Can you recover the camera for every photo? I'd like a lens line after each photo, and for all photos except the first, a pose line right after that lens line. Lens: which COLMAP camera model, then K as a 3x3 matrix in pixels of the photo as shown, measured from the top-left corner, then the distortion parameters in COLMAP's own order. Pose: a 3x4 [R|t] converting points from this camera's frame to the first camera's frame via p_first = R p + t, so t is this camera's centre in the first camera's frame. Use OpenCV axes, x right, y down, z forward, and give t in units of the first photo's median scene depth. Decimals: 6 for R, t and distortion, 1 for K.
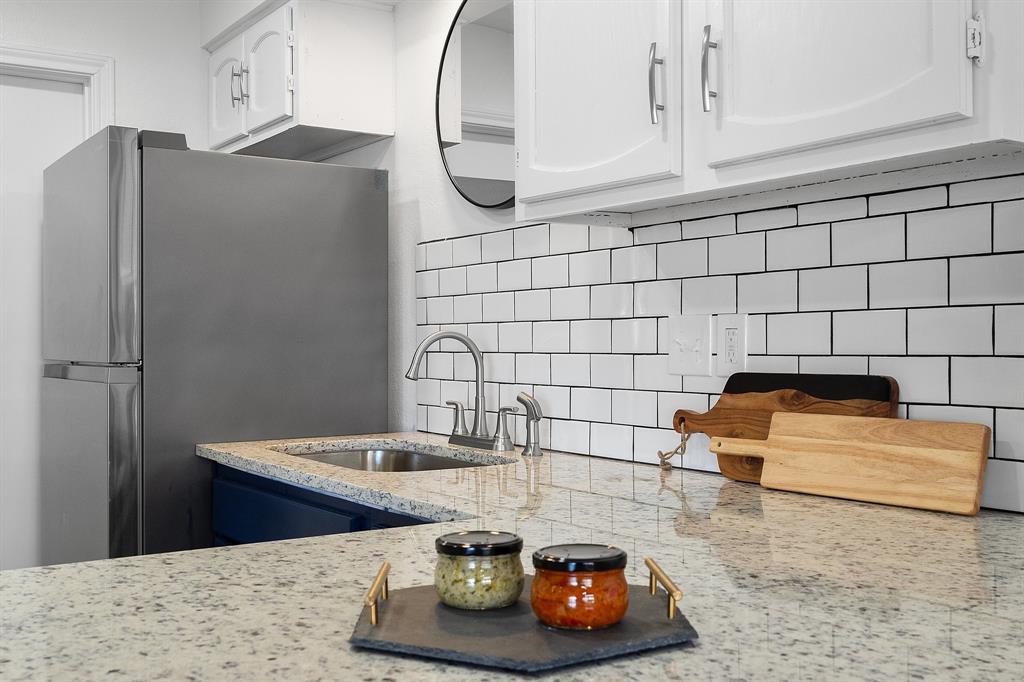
lens RADIAL K [[1076.9, 0, 510.3], [0, 1076.9, 341.5], [0, 0, 1]] dist [0.005671, 0.000000]
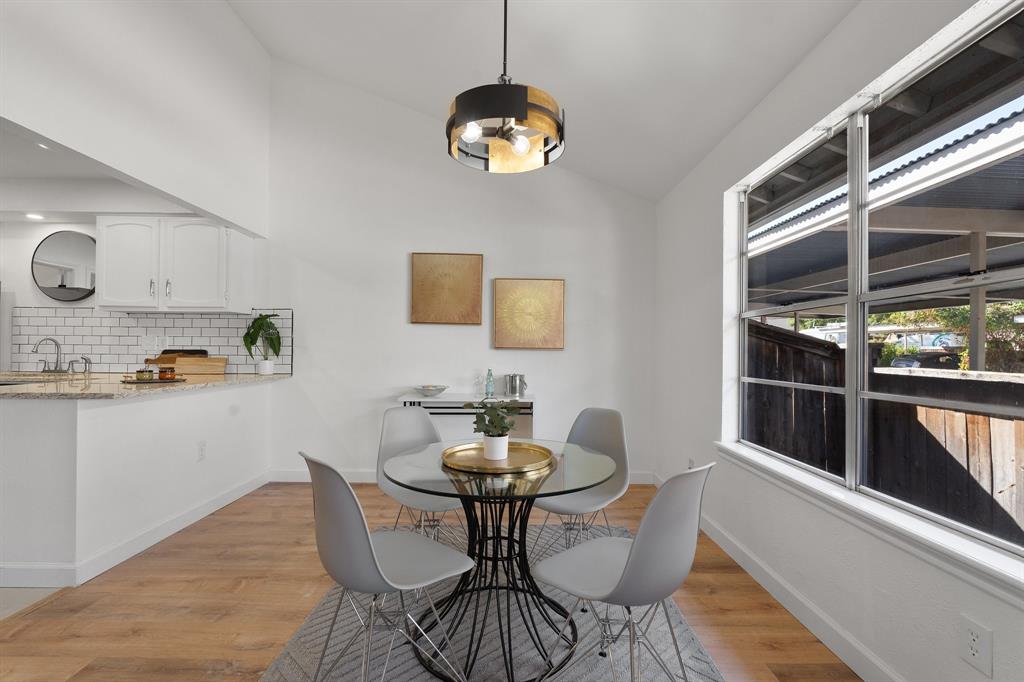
lens RADIAL K [[475.9, 0, 512.5], [0, 475.9, 339.7], [0, 0, 1]] dist [-0.002544, -0.000100]
pose [[0.541410, 0.013603, 0.840649, -0.627963], [-0.012630, 0.999888, -0.008045, -0.013567], [-0.840664, -0.006261, 0.541521, -1.202274]]
